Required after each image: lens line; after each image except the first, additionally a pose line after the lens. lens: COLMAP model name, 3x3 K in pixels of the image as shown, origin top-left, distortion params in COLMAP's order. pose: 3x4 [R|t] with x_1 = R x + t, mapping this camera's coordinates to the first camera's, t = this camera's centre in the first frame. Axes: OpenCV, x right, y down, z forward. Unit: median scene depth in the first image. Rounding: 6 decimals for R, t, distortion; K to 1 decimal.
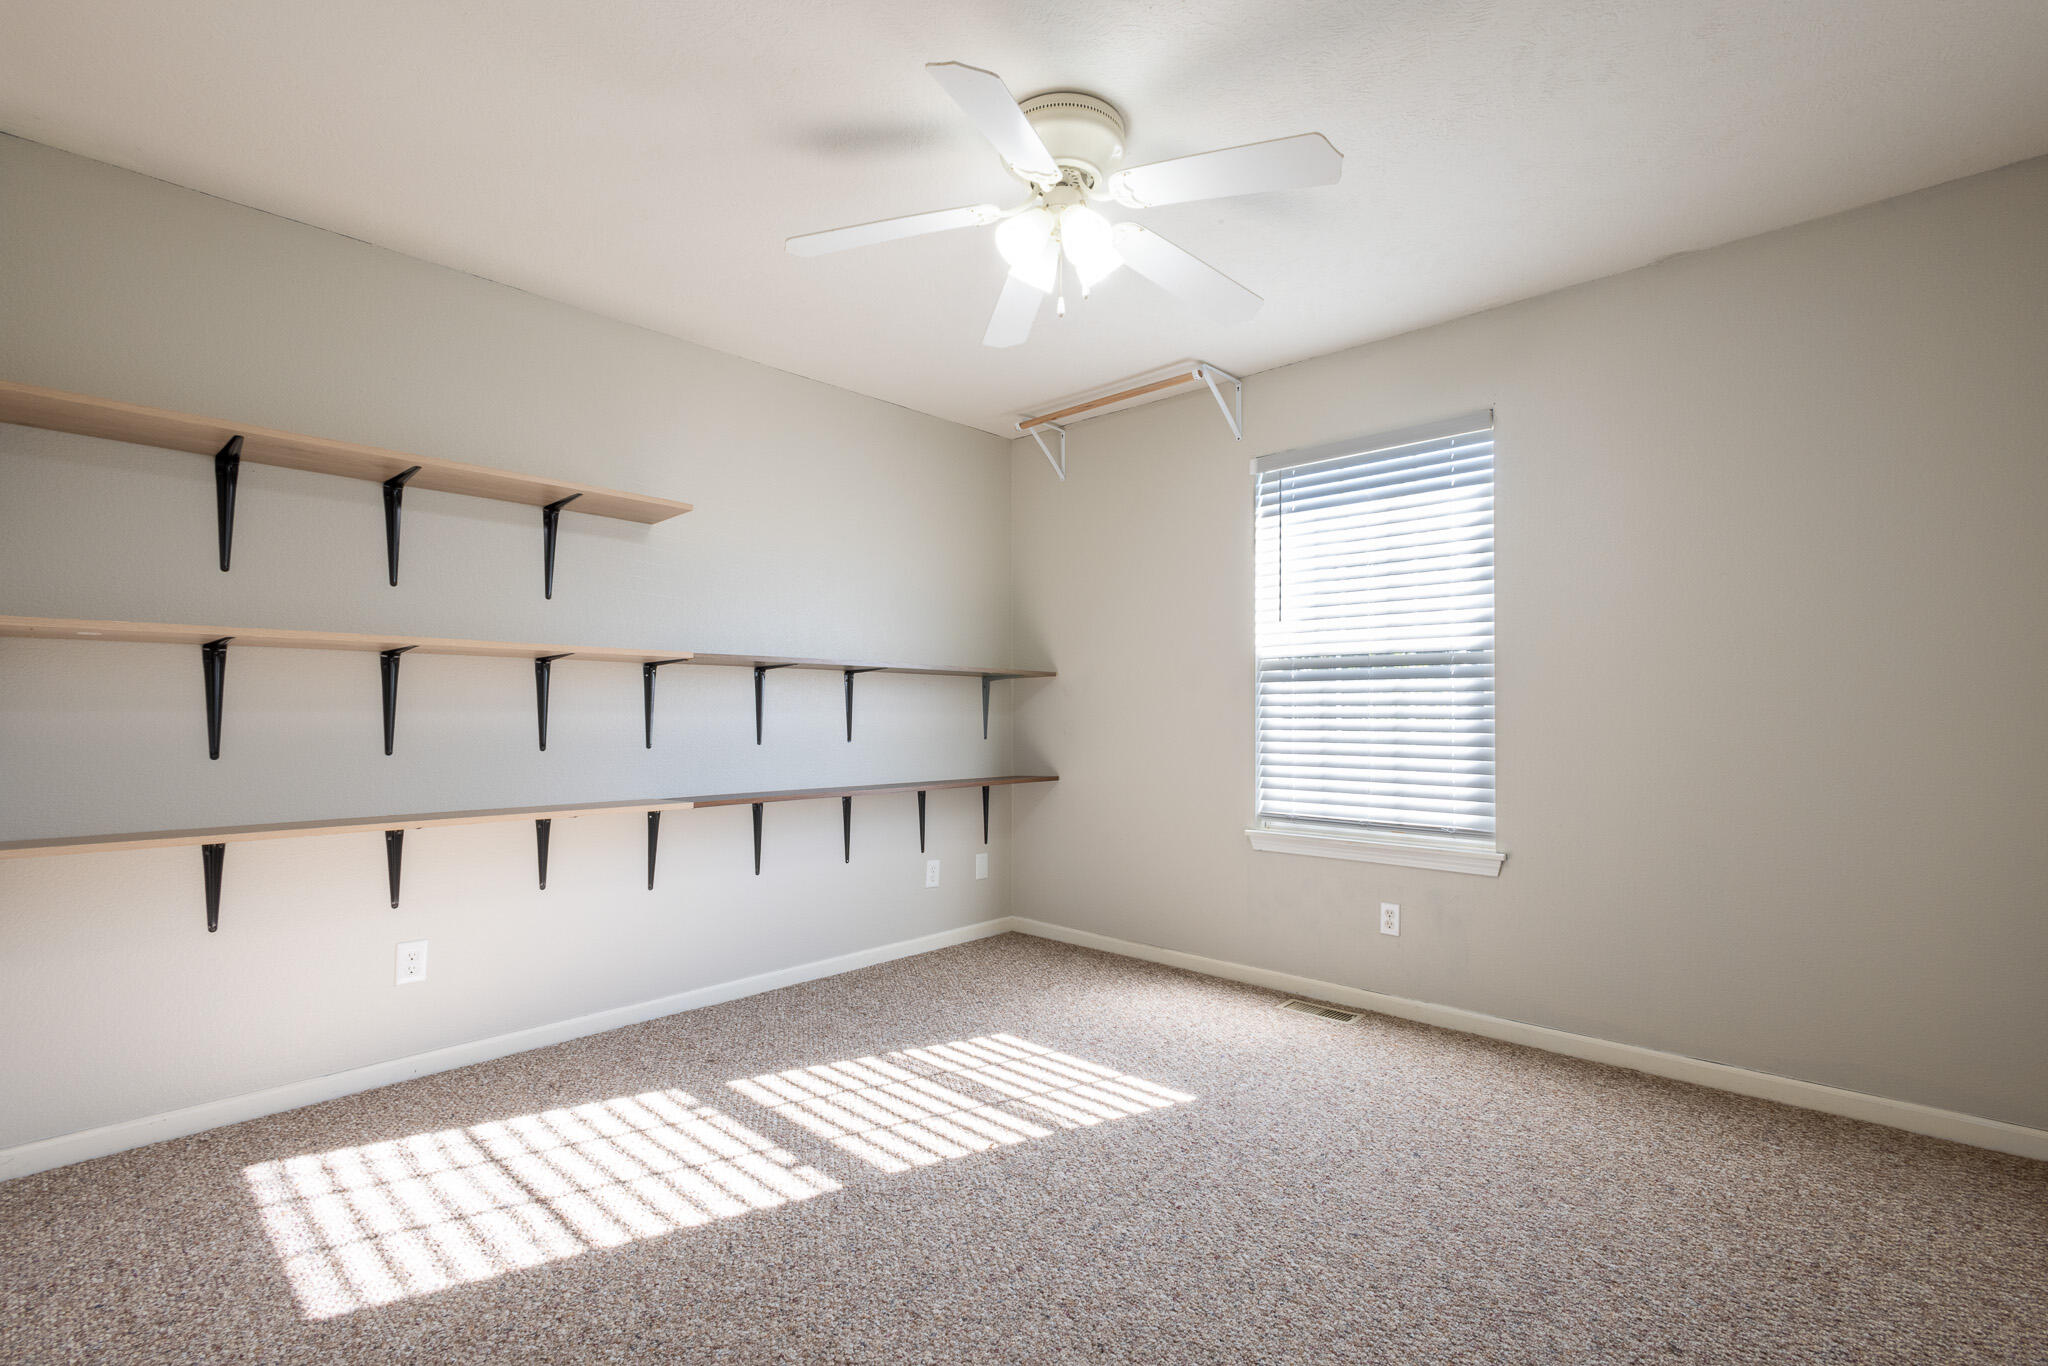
lens RADIAL K [[940.6, 0, 1018.1], [0, 940.6, 711.5], [0, 0, 1]] dist [0.013325, -0.000220]
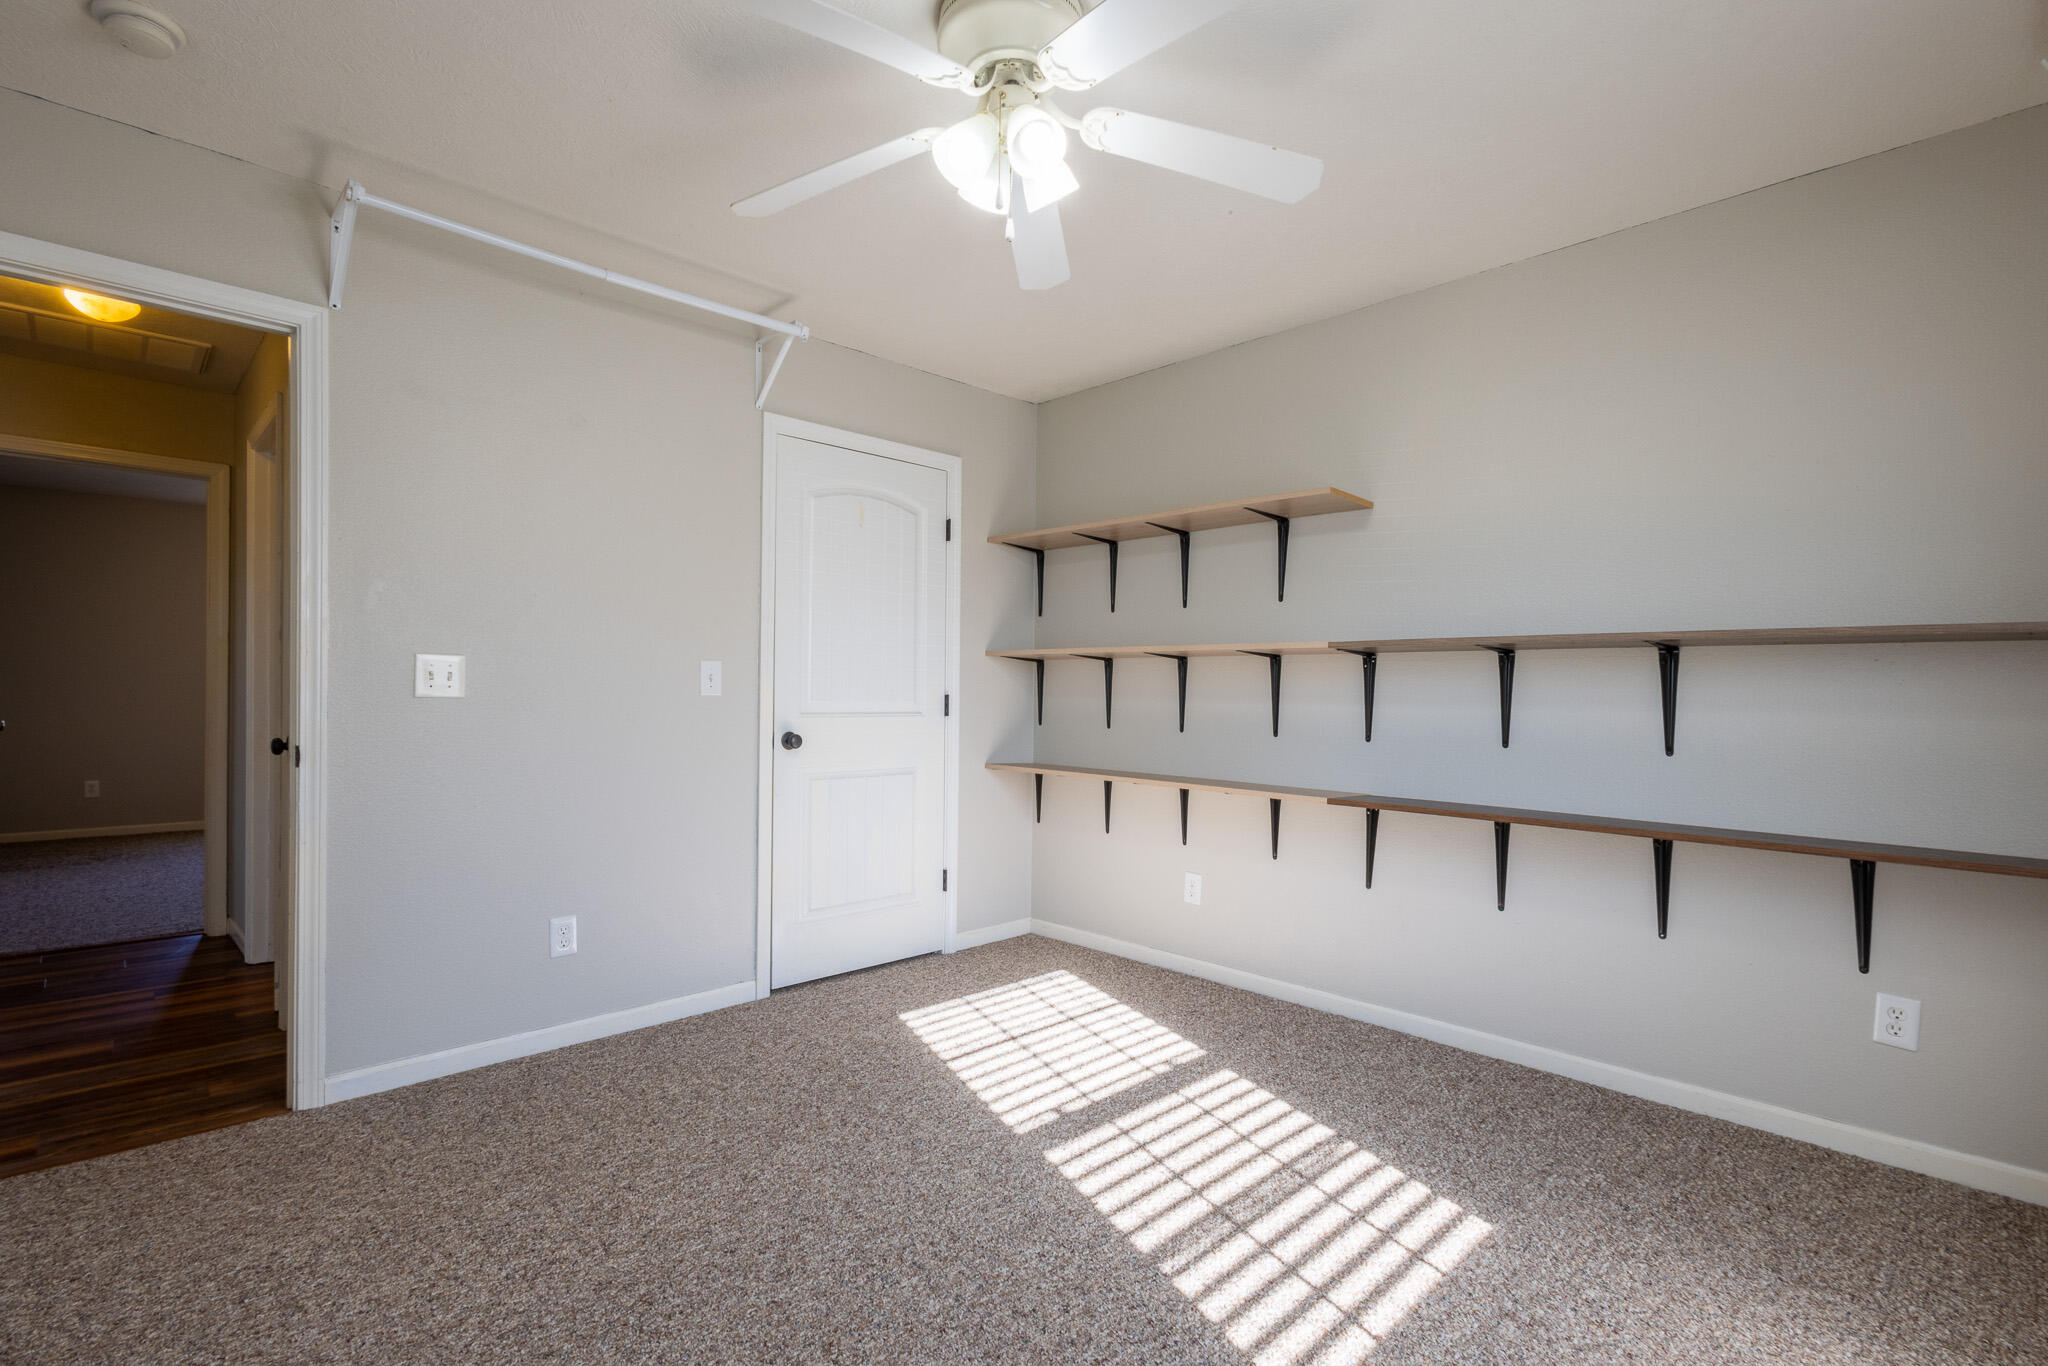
lens RADIAL K [[940.6, 0, 1018.1], [0, 940.6, 711.5], [0, 0, 1]] dist [0.013325, -0.000220]
pose [[-0.036907, 0.012956, -0.999235, 0.729479], [-0.018503, 0.999736, 0.013646, 0.002472], [0.999147, 0.018993, -0.036658, 0.842329]]
